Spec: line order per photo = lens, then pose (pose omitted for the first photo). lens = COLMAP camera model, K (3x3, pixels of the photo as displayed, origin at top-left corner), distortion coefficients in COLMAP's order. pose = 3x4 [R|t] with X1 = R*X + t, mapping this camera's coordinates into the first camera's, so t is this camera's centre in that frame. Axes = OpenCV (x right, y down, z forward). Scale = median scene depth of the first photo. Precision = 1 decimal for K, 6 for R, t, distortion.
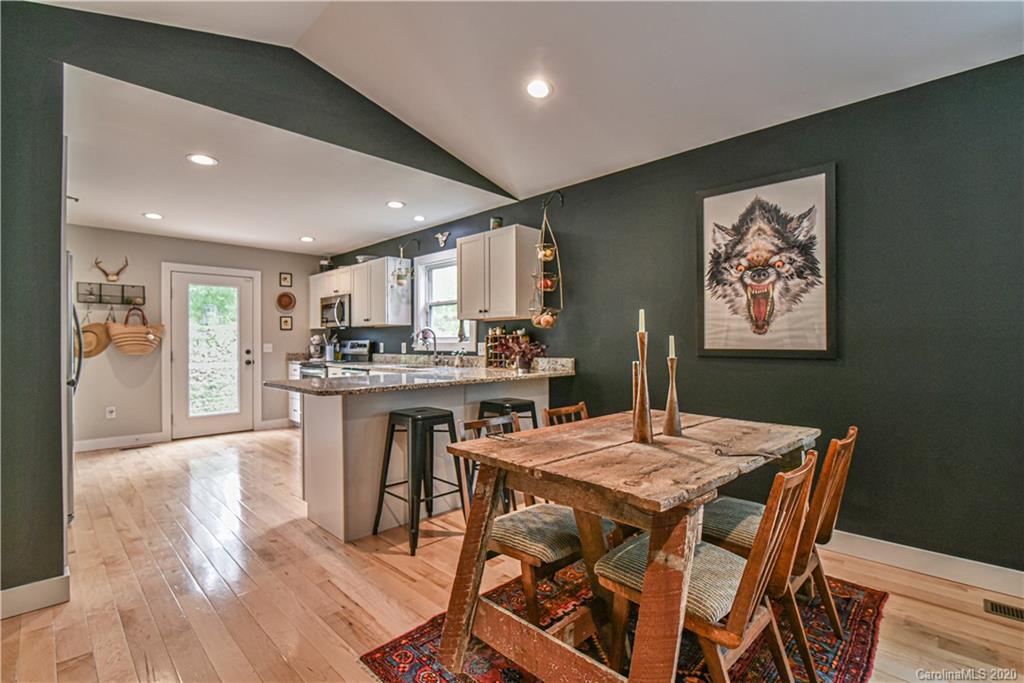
lens RADIAL K [[470.0, 0, 507.0], [0, 470.0, 342.1], [0, 0, 1]] dist [-0.020251, 0.000121]
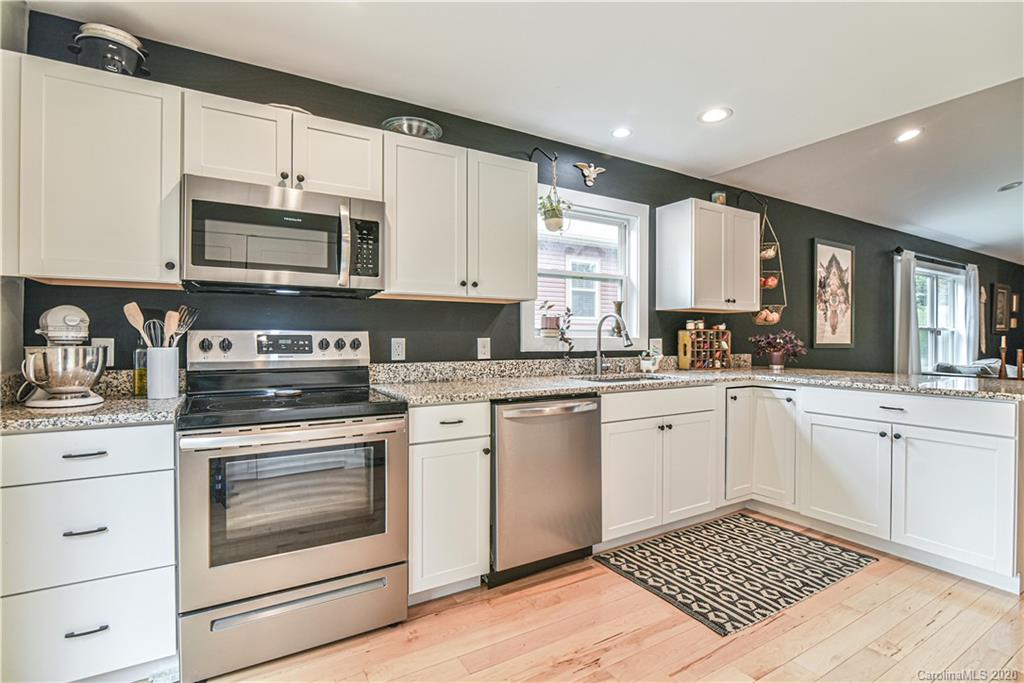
lens RADIAL K [[469.5, 0, 535.1], [0, 469.5, 339.7], [0, 0, 1]] dist [-0.010339, -0.000123]
pose [[0.247591, 0.001544, 0.968863, -0.743780], [-0.004530, 0.999990, -0.000436, 0.004001], [-0.968854, -0.004281, 0.247595, 0.887530]]
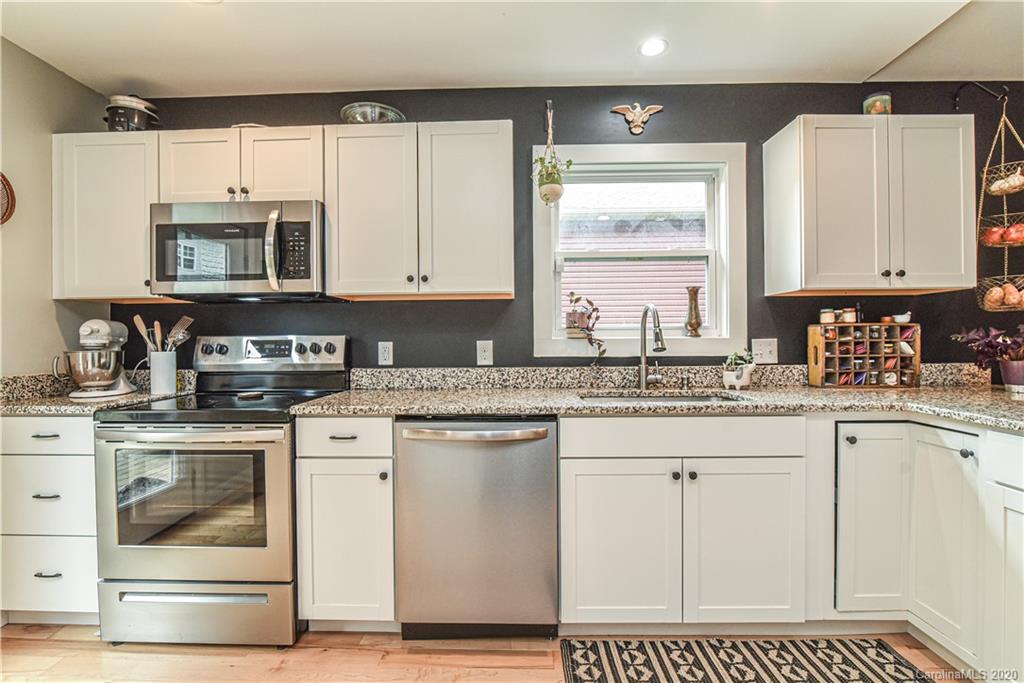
lens RADIAL K [[484.7, 0, 527.2], [0, 484.7, 341.1], [0, 0, 1]] dist [-0.017686, 0.000325]
pose [[0.725087, -0.002508, 0.688653, -0.532254], [0.004333, 0.999990, -0.000920, 0.003273], [-0.688644, 0.003651, 0.725091, 0.706359]]
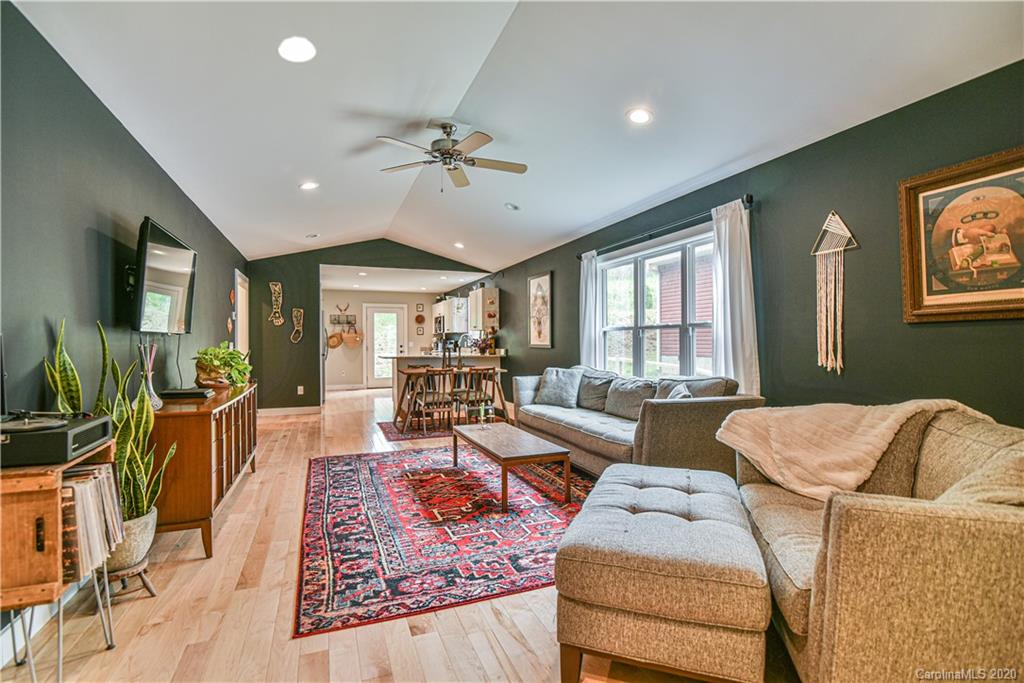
lens RADIAL K [[470.0, 0, 507.0], [0, 470.0, 342.1], [0, 0, 1]] dist [-0.020251, 0.000121]
pose [[0.915436, -0.001364, -0.402461, 0.744628], [0.003174, 0.999988, 0.003832, -0.003664], [0.402451, -0.004785, 0.915429, -0.712878]]
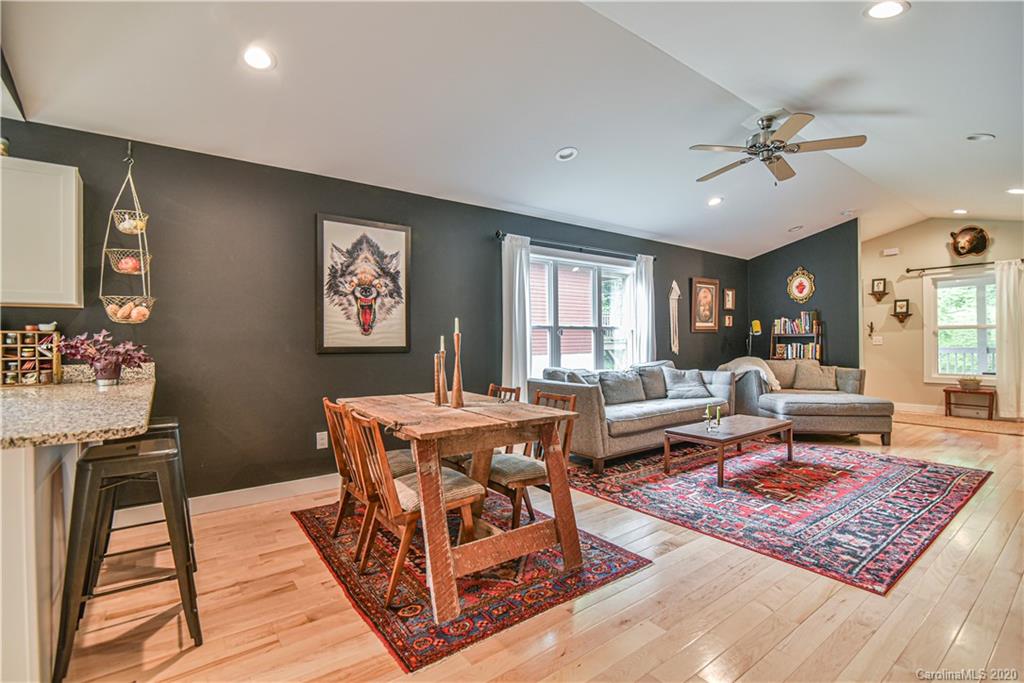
lens RADIAL K [[465.8, 0, 512.0], [0, 465.8, 341.5], [0, 0, 1]] dist [-0.020361, 0.000706]
pose [[0.144564, -0.000106, 0.989495, -0.398300], [0.005471, 0.999985, -0.000692, 0.002101], [-0.989480, 0.005514, 0.144563, 0.213818]]
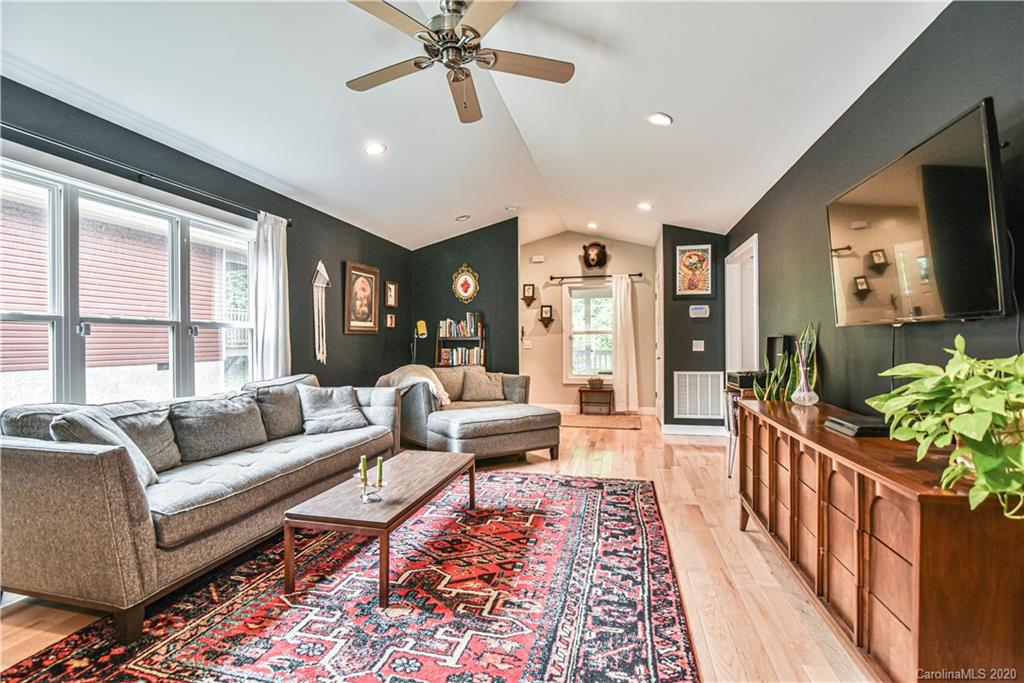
lens RADIAL K [[470.0, 0, 507.0], [0, 470.0, 342.1], [0, 0, 1]] dist [-0.020251, 0.000121]
pose [[-0.515012, 0.005914, 0.857163, -0.060125], [0.006028, 0.999976, -0.003278, 0.000965], [-0.857162, 0.003478, -0.515035, 0.119755]]
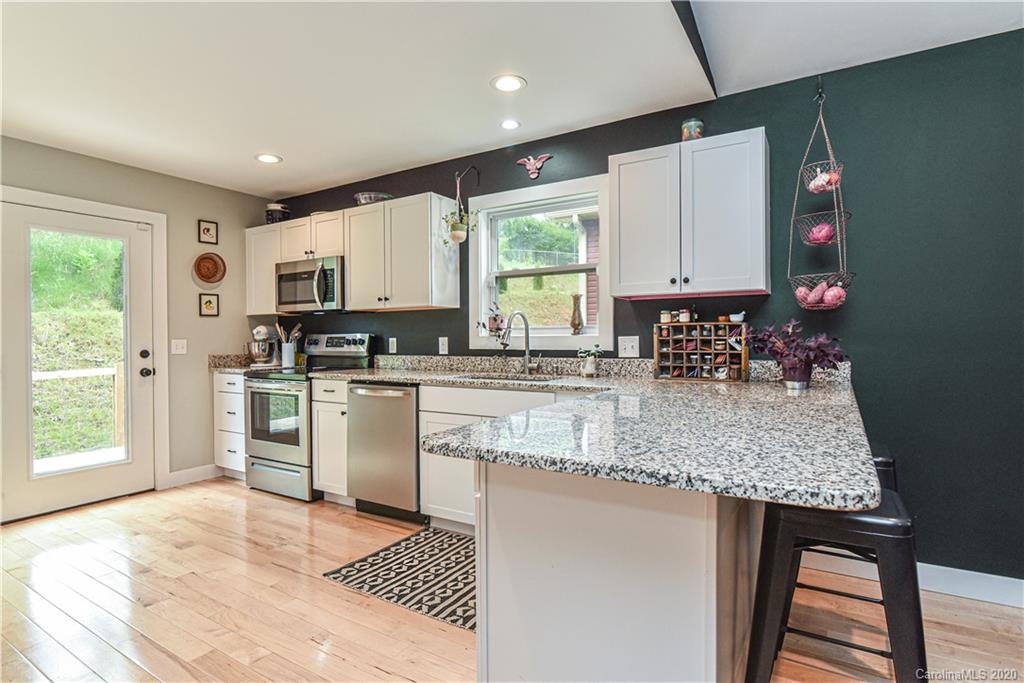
lens RADIAL K [[537.2, 0, 497.6], [0, 537.2, 340.2], [0, 0, 1]] dist [-0.002296, -0.000023]
pose [[0.978235, -0.004216, 0.207456, -0.319339], [0.003008, 0.999977, 0.006138, 0.001753], [-0.207477, -0.005381, 0.978225, 0.318633]]
